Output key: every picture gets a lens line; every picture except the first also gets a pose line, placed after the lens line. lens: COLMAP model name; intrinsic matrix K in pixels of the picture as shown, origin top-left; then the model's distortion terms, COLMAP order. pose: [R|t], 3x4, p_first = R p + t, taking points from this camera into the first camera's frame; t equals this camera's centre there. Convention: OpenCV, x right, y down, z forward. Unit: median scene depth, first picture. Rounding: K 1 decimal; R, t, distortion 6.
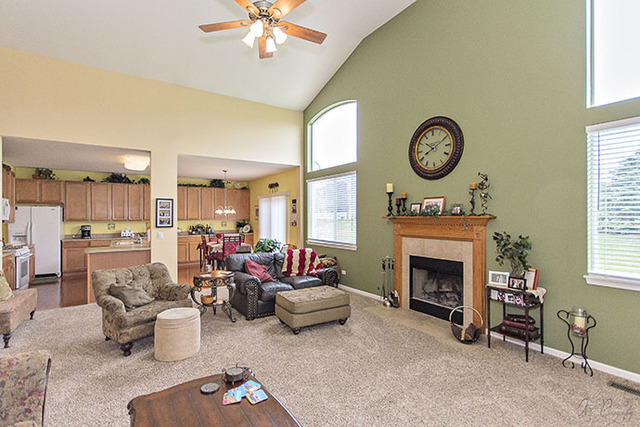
lens RADIAL K [[309.3, 0, 318.7], [0, 309.3, 213.5], [0, 0, 1]] dist [0.019826, -0.000113]
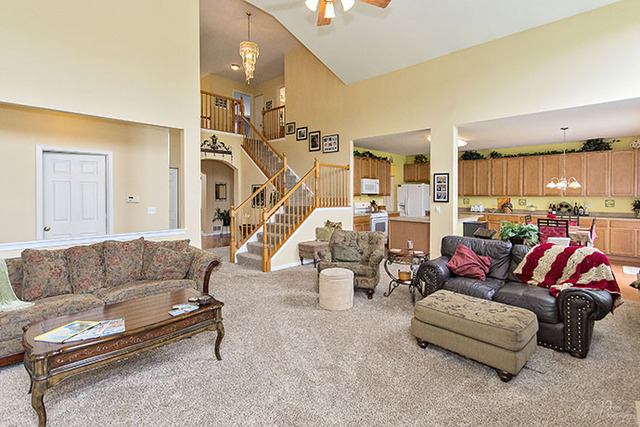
lens RADIAL K [[309.3, 0, 323.2], [0, 309.3, 195.8], [0, 0, 1]] dist [0.019826, -0.000113]
pose [[0.230436, 0.012677, -0.973005, 0.286854], [0.004344, 0.999892, 0.014056, 0.006368], [0.973078, -0.007466, 0.230356, 0.288721]]
